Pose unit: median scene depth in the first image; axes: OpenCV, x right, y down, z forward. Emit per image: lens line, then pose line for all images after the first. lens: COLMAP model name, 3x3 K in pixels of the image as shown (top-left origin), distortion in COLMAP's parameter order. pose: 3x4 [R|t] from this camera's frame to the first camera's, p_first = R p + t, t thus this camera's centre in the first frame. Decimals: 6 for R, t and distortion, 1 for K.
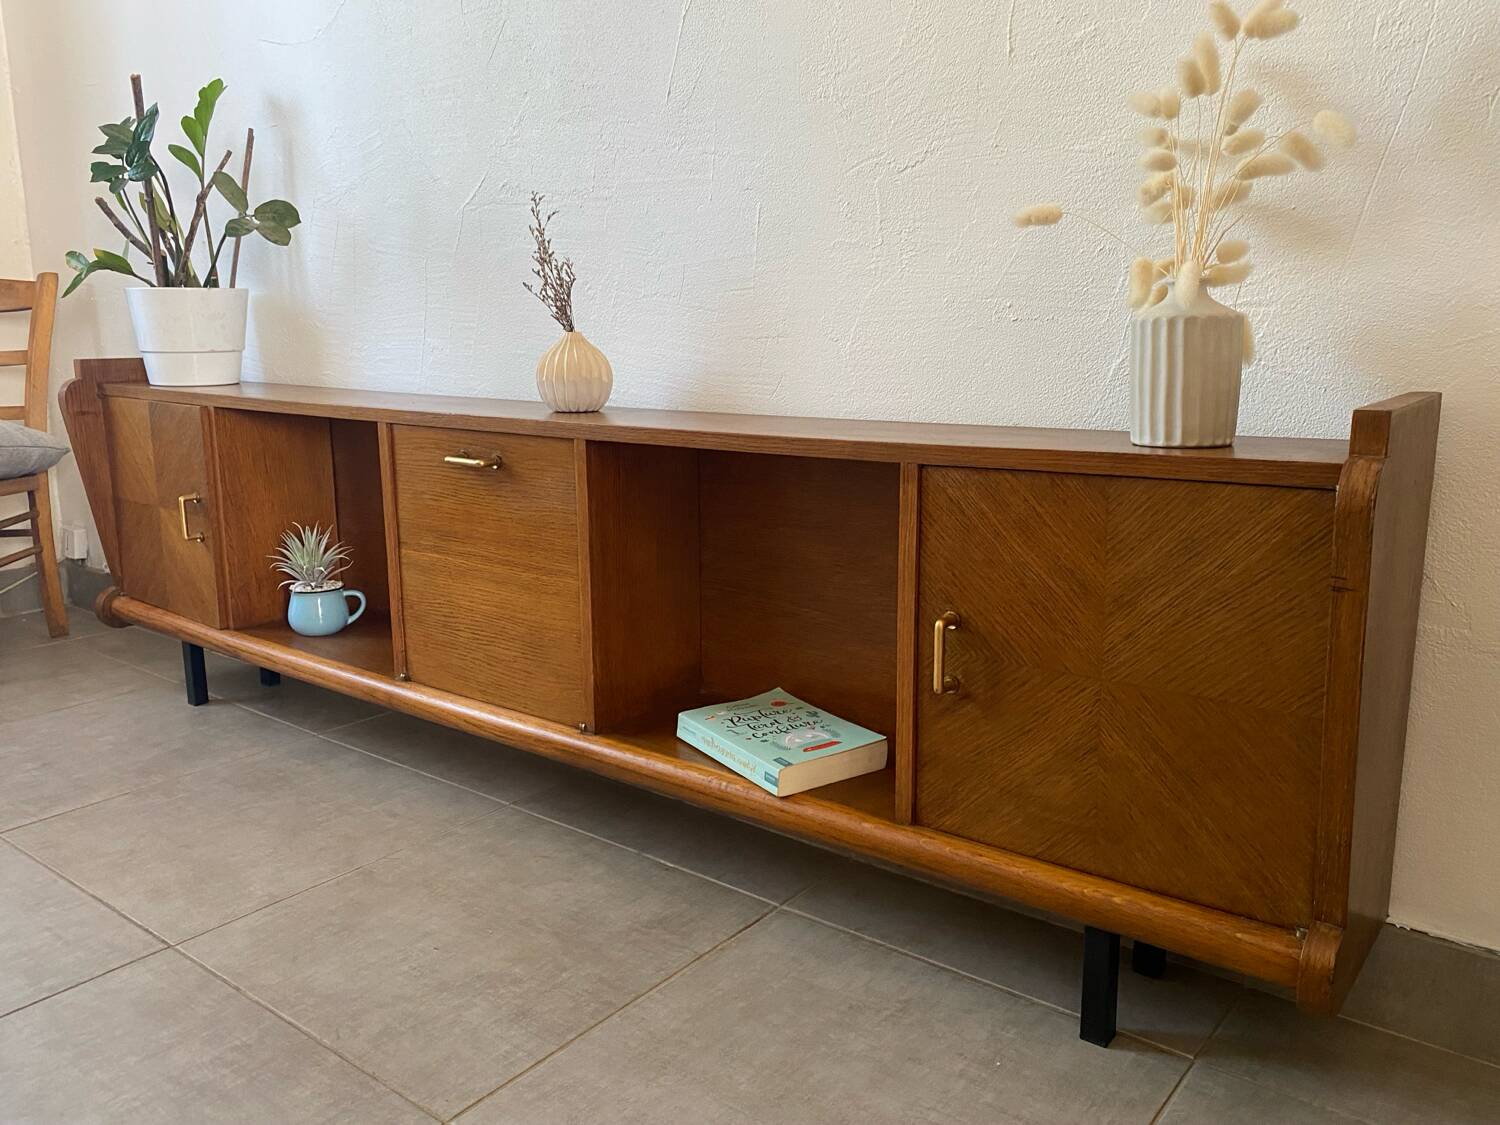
lens RADIAL K [[1177.1, 0, 751.0], [0, 1177.1, 555.0], [0, 0, 1]] dist [0.065495, -0.102646]
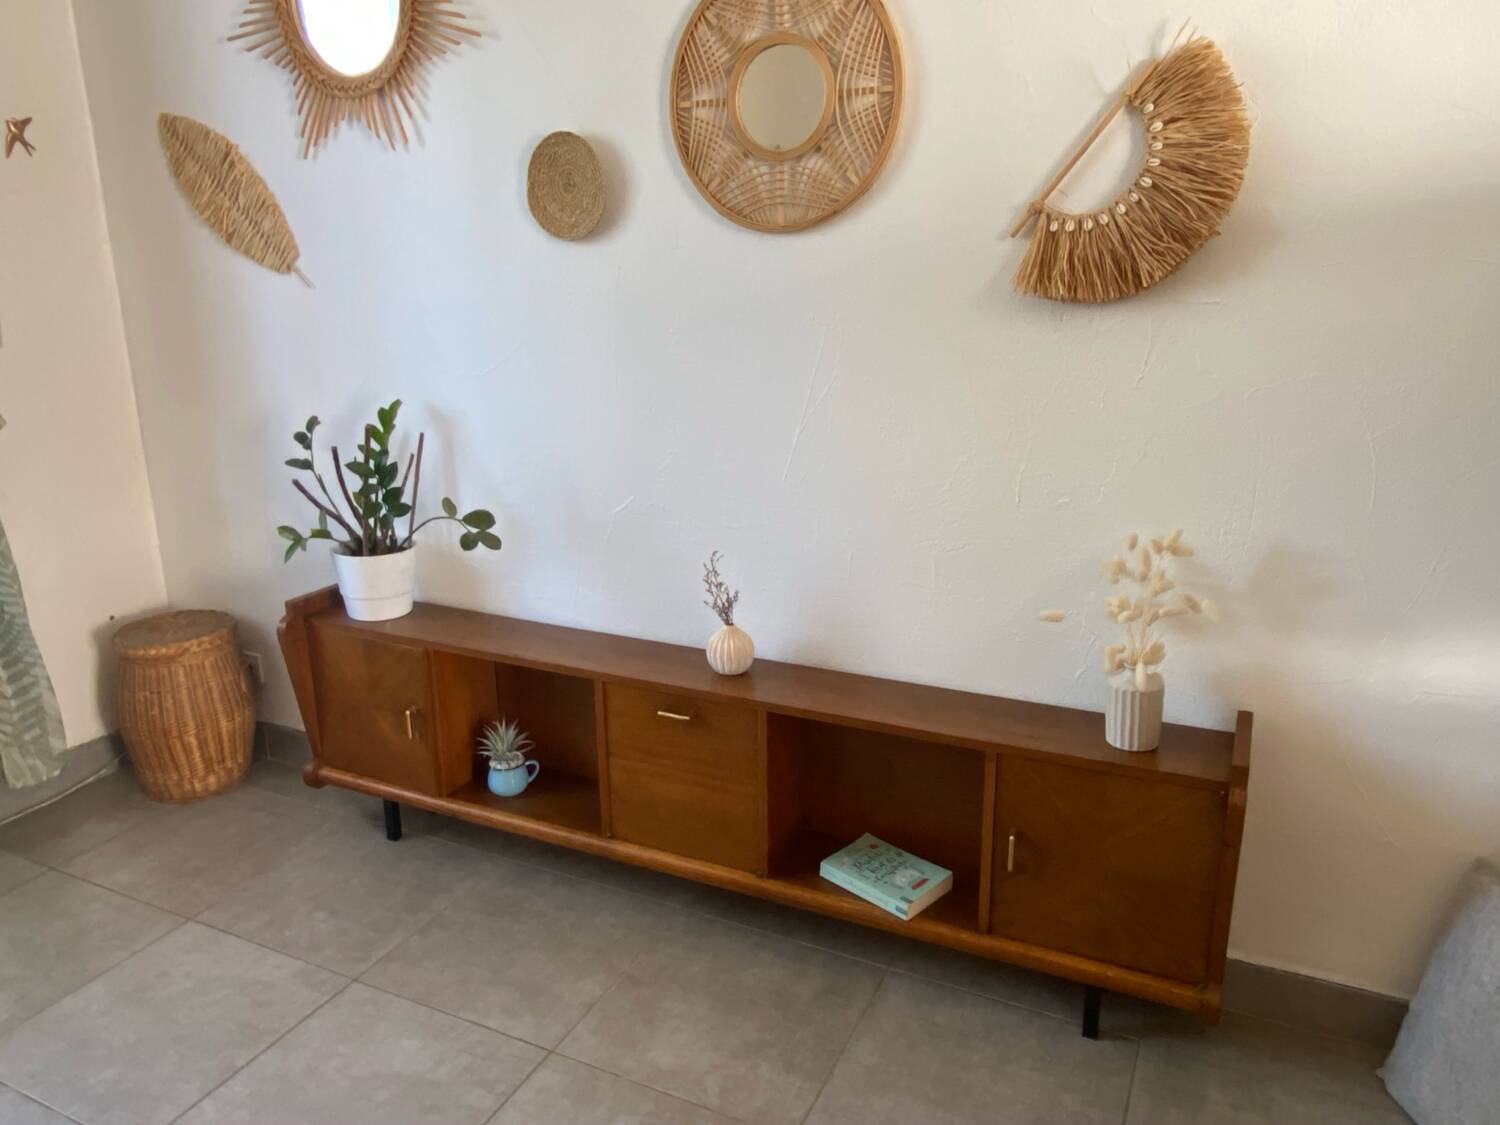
lens RADIAL K [[1078.0, 0, 747.9], [0, 1078.0, 557.1], [0, 0, 1]] dist [0.058982, -0.065855]
pose [[0.977483, -0.062785, 0.201458, -0.453087], [0.046943, 0.995487, 0.082477, -0.434972], [-0.205727, -0.071163, 0.976019, -0.451457]]
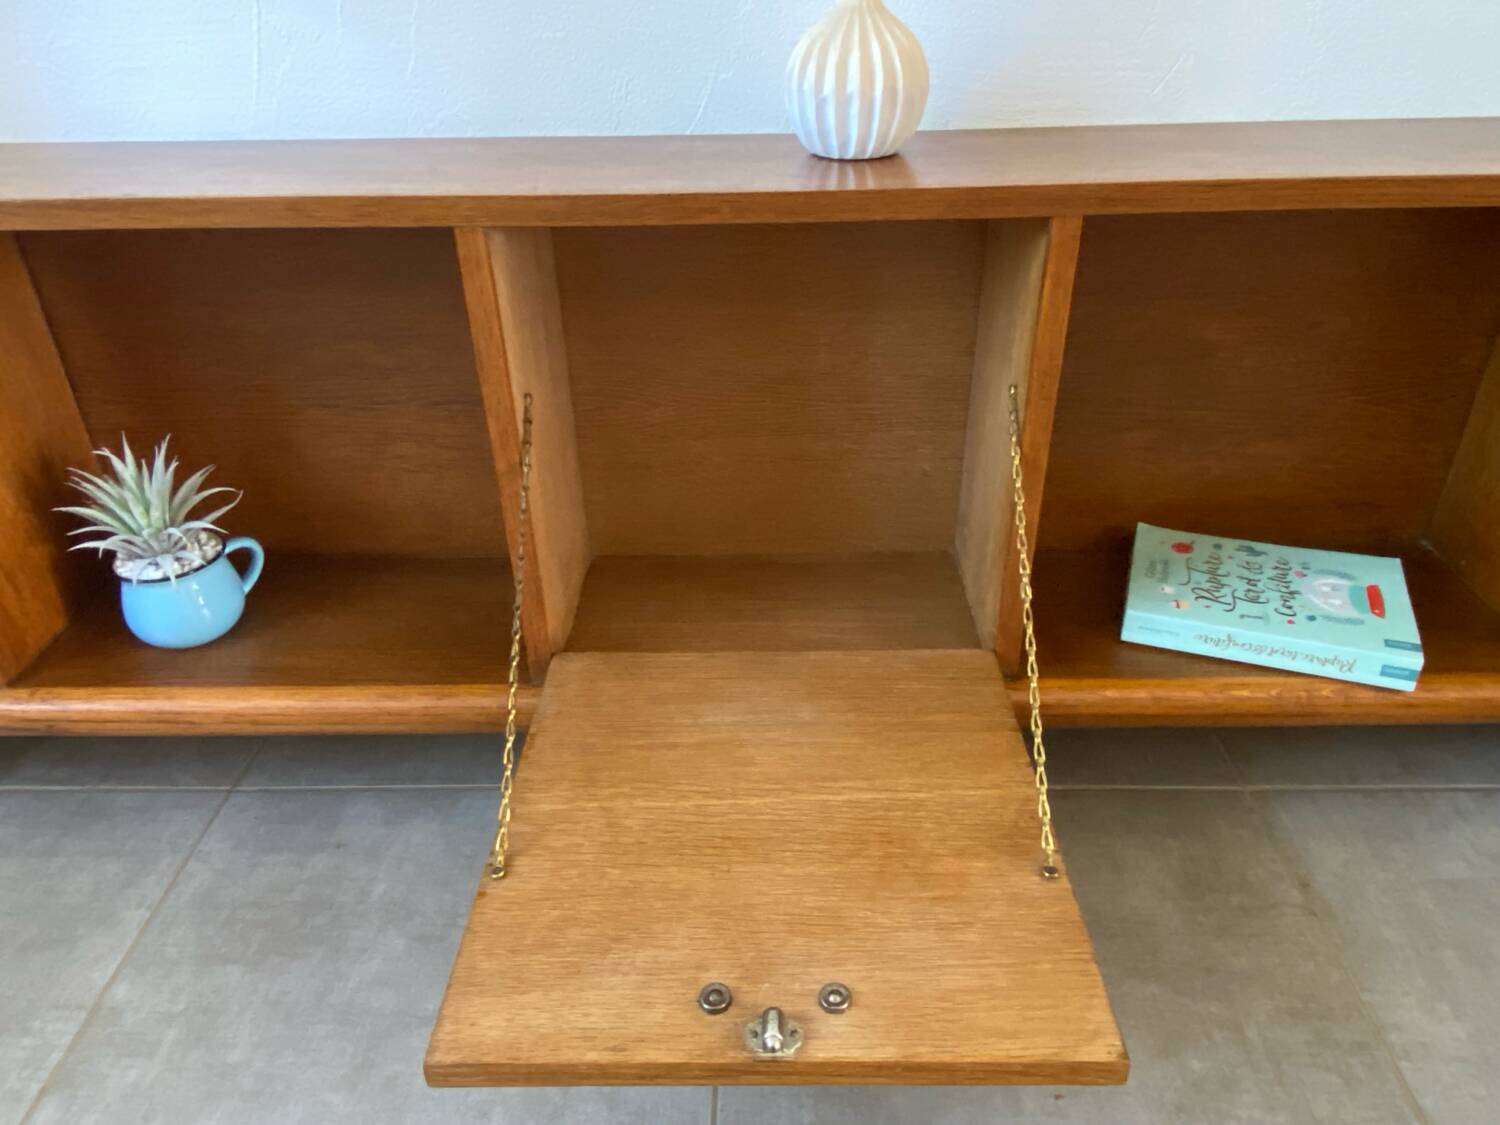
lens RADIAL K [[1039.5, 0, 751.8], [0, 1039.5, 558.4], [0, 0, 1]] dist [0.050930, -0.053282]
pose [[0.799267, -0.317096, 0.510512, -0.548629], [0.131920, 0.921325, 0.365729, -0.147327], [-0.586318, -0.224968, 0.778216, 0.675268]]
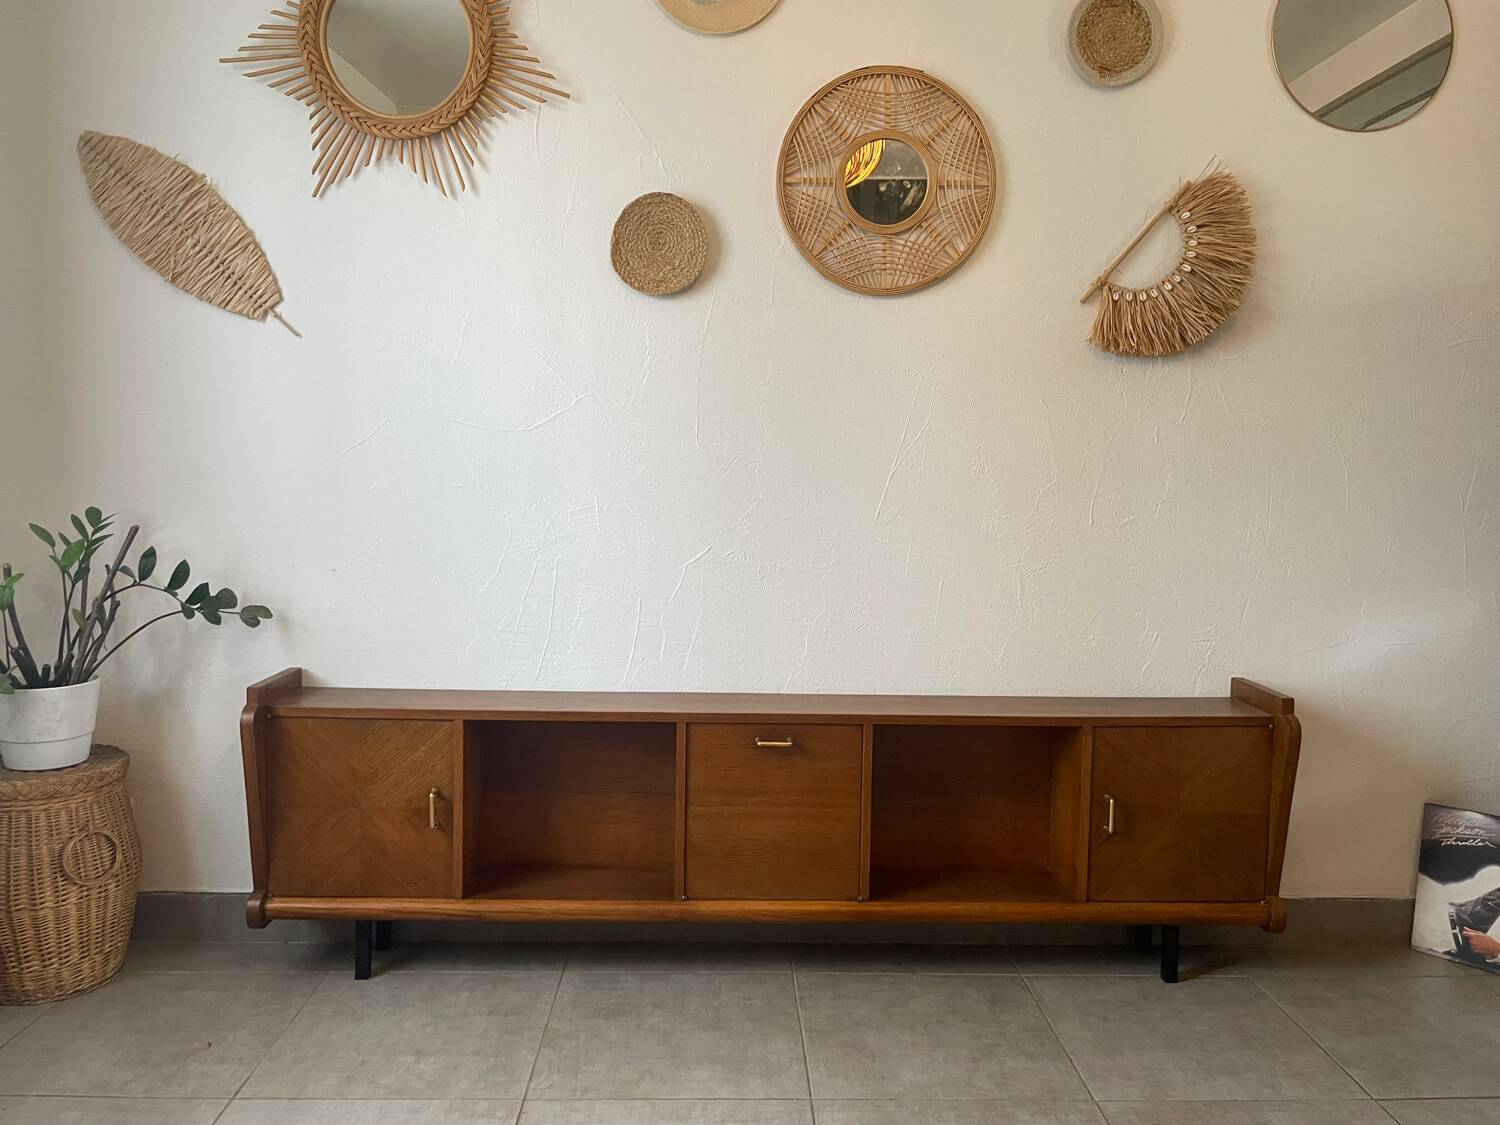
lens RADIAL K [[1154.8, 0, 750.2], [0, 1154.8, 550.2], [0, 0, 1]] dist [0.078709, -0.107984]
pose [[0.770933, -0.028848, 0.636263, -1.386890], [0.106069, 0.990839, -0.083594, -0.234647], [-0.628022, 0.131933, 0.766930, -0.180016]]
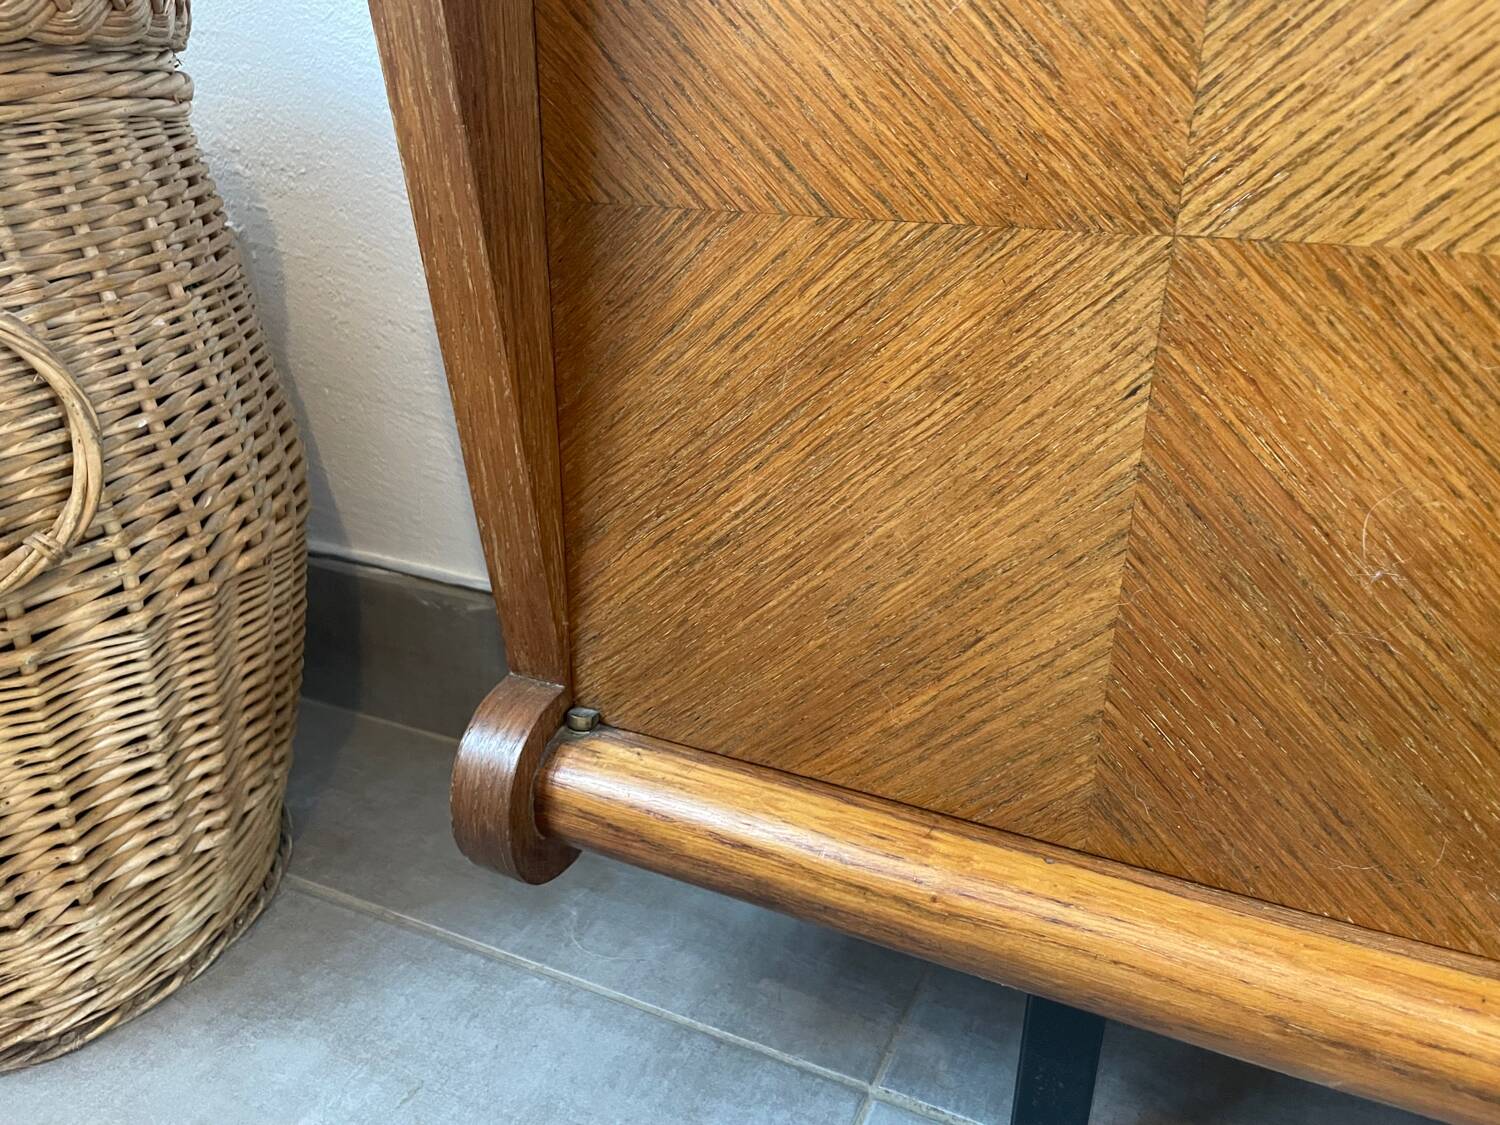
lens RADIAL K [[1185.3, 0, 736.4], [0, 1185.3, 536.5], [0, 0, 1]] dist [0.093785, -0.159584]
pose [[0.974999, -0.077557, 0.208237, -0.886384], [0.038249, 0.981702, 0.186542, -0.058663], [-0.218895, -0.173914, 0.960125, 1.310254]]
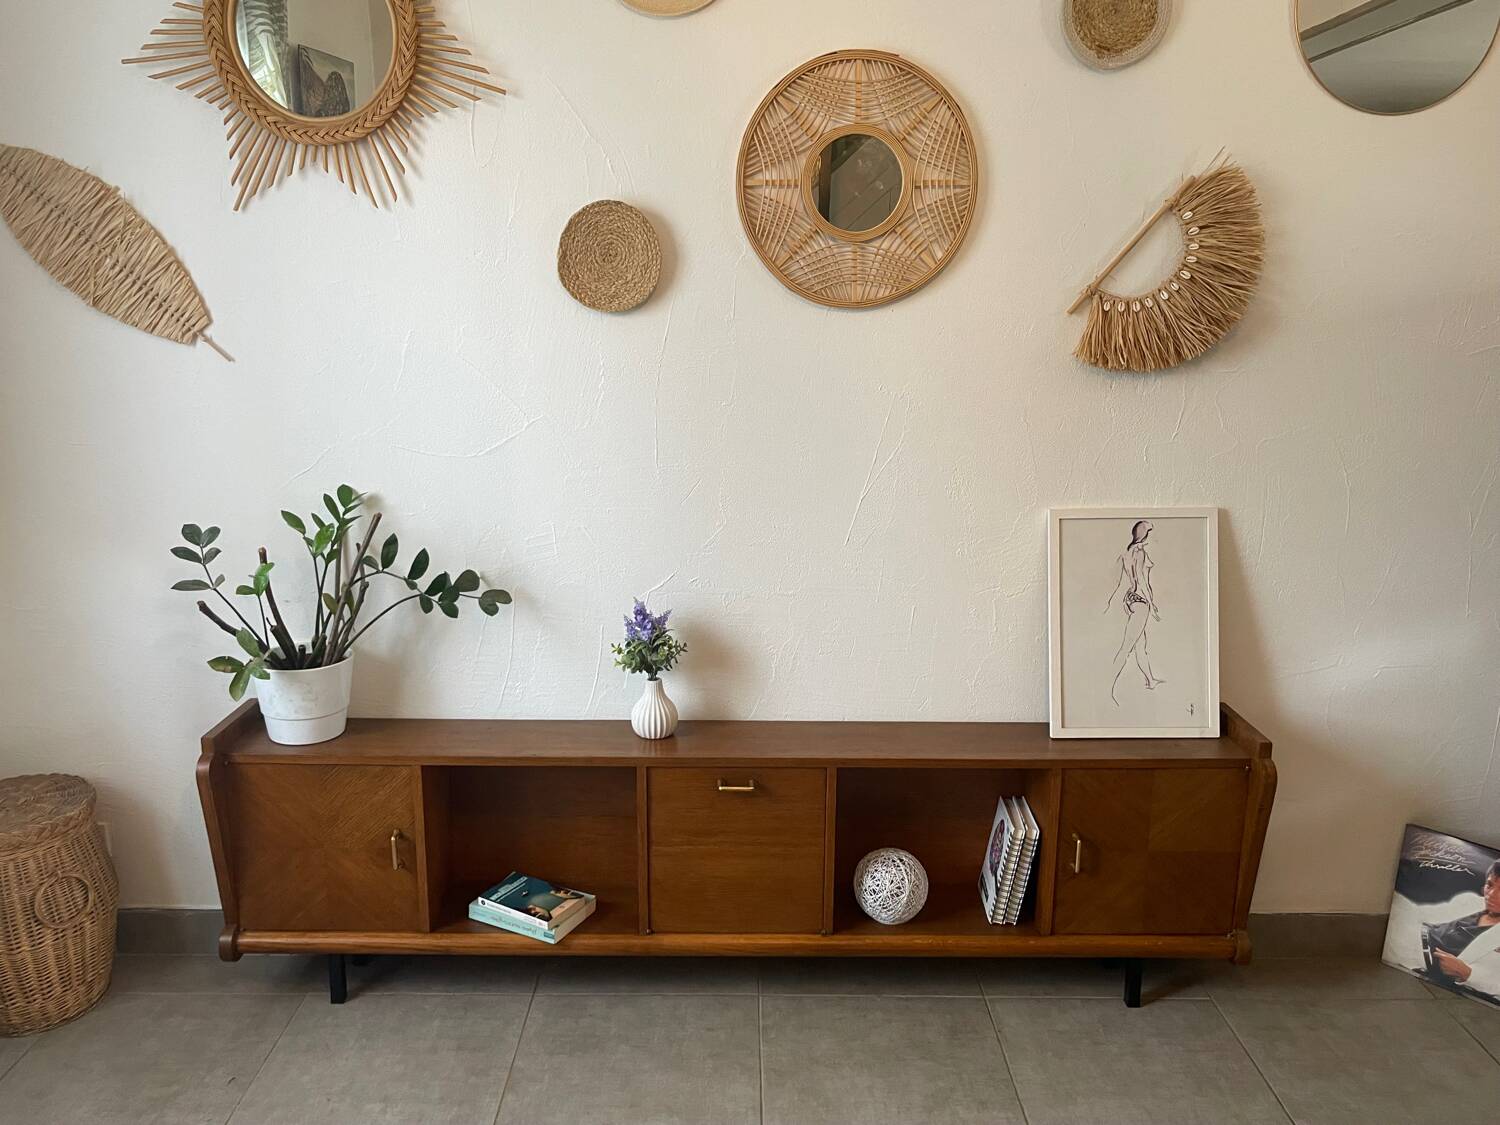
lens RADIAL K [[1160.0, 0, 746.2], [0, 1160.0, 565.0], [0, 0, 1]] dist [0.077833, -0.108646]
pose [[0.787535, -0.129717, 0.602463, -1.249227], [0.112158, 0.991439, 0.066856, -0.516658], [-0.605978, 0.014920, 0.795342, -0.213109]]
